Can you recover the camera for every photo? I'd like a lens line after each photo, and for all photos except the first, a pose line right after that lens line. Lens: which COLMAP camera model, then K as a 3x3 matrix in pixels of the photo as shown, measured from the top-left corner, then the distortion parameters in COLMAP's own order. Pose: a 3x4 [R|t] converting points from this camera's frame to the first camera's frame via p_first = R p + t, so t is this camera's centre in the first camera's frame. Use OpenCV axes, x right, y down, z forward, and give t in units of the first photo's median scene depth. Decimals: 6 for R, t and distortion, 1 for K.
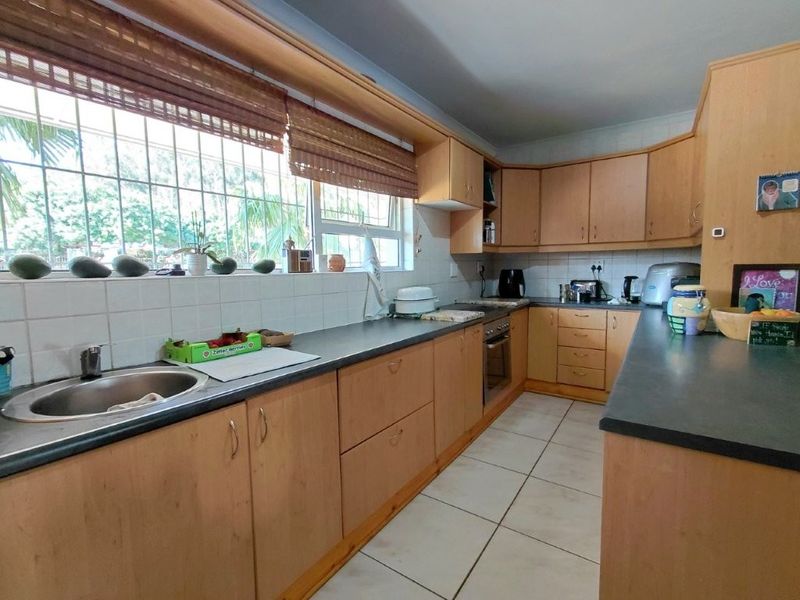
lens RADIAL K [[370.1, 0, 402.6], [0, 370.1, 299.7], [0, 0, 1]] dist [0.000569, 0.000665]
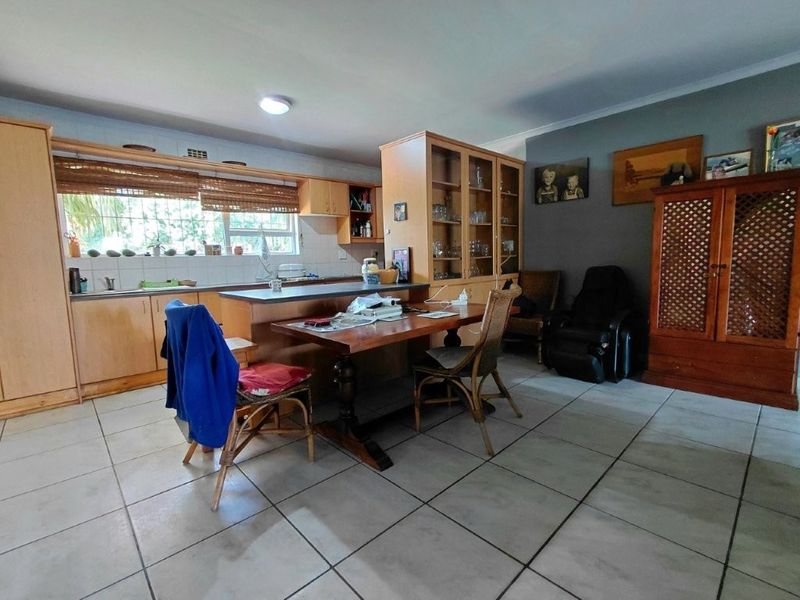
lens RADIAL K [[370.1, 0, 402.6], [0, 370.1, 299.7], [0, 0, 1]] dist [0.000569, 0.000665]
pose [[0.977563, 0.009526, -0.210430, 1.293197], [-0.004178, 0.999657, 0.025842, 0.124870], [0.210604, -0.024383, 0.977267, -0.883339]]
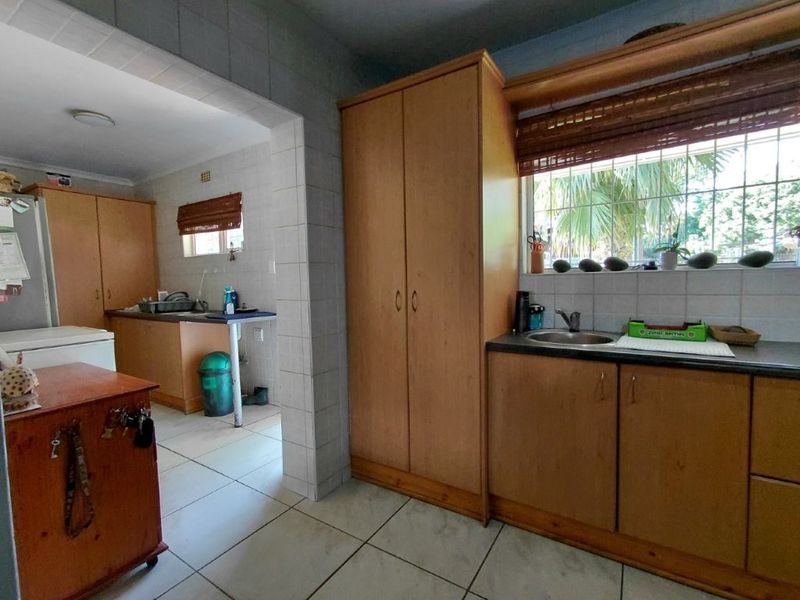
lens RADIAL K [[370.1, 0, 402.6], [0, 370.1, 299.7], [0, 0, 1]] dist [0.000569, 0.000665]
pose [[0.030806, 0.069384, -0.997114, 0.497280], [-0.064796, 0.995628, 0.067279, 0.003815], [0.997423, 0.062536, 0.035167, 0.098335]]
